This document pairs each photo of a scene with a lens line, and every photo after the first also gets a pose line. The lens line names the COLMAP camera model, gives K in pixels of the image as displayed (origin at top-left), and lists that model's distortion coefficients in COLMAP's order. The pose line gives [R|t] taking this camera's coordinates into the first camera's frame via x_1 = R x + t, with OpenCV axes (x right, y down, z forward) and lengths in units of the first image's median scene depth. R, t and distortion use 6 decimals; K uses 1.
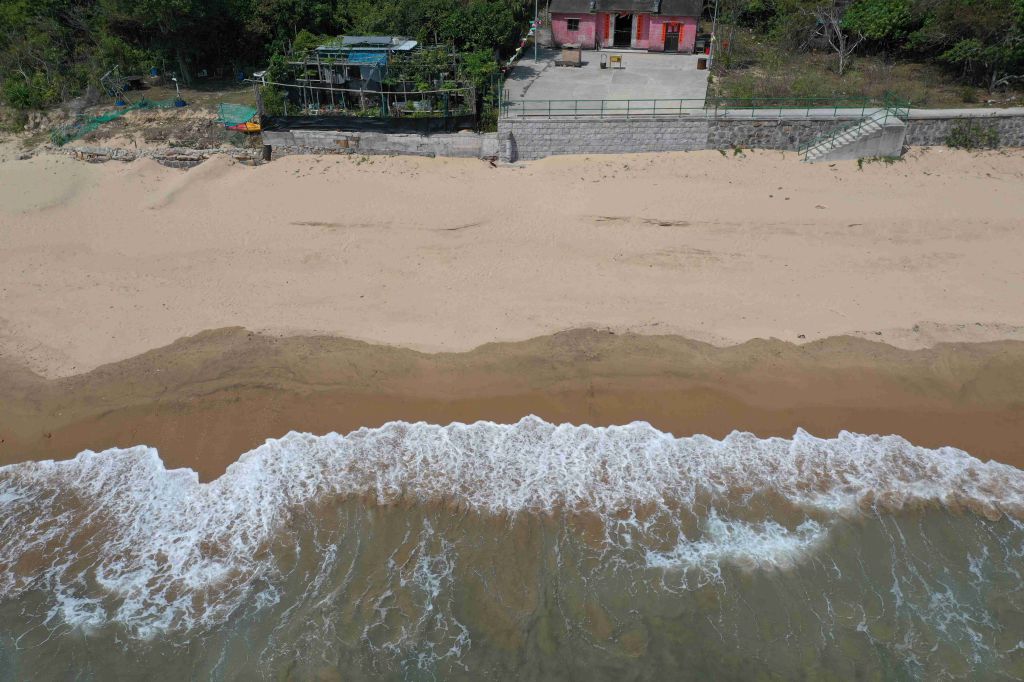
lens RADIAL K [[827.6, 0, 512.0], [0, 827.6, 341.0], [0, 0, 1]] dist [0.036615, -0.005945]
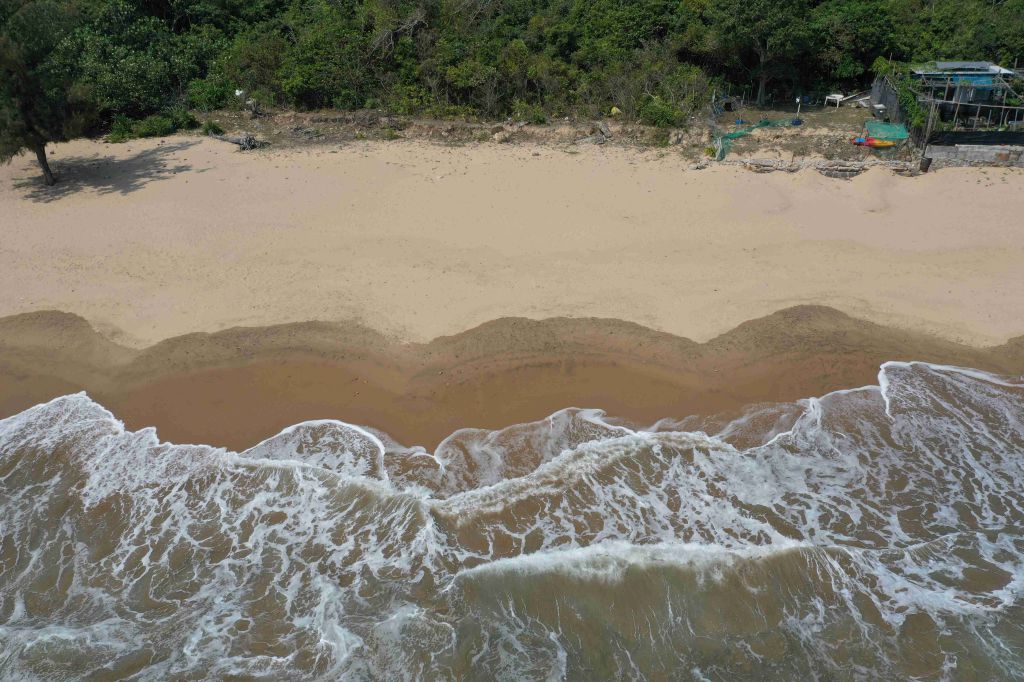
lens RADIAL K [[813.3, 0, 512.0], [0, 813.3, 341.0], [0, 0, 1]] dist [0.038518, -0.007935]
pose [[0.991272, 0.046214, -0.123467, -0.689119], [-0.050248, 0.998293, -0.029762, 0.065661], [0.121881, 0.035706, 0.991902, -0.136244]]
